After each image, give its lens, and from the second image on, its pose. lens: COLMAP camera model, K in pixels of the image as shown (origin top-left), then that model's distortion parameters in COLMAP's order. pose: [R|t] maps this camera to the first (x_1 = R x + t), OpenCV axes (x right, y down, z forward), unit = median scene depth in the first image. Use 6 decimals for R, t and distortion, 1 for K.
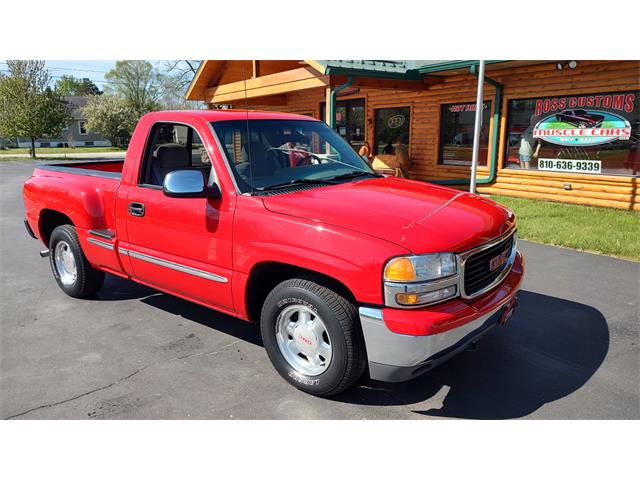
lens RADIAL K [[458.9, 0, 320.6], [0, 458.9, 238.7], [0, 0, 1]] dist [0.005015, -0.008673]
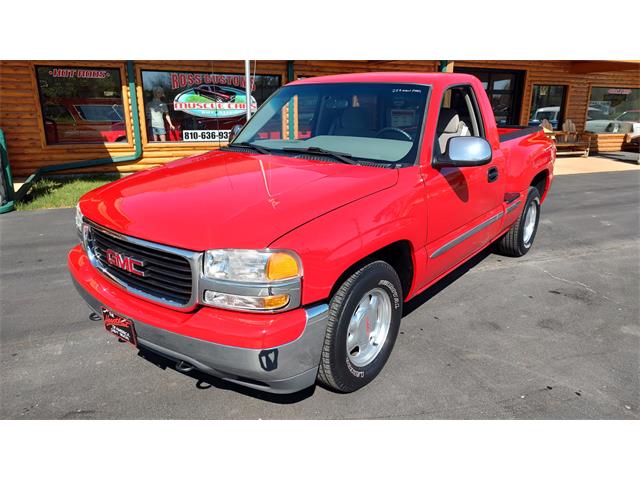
lens RADIAL K [[456.7, 0, 322.4], [0, 456.7, 241.6], [0, 0, 1]] dist [0.008305, -0.007488]
pose [[0.204554, -0.260019, 0.943688, -0.540296], [0.209552, 0.953355, 0.217260, -0.096284], [-0.956162, 0.153310, 0.249500, 0.489530]]
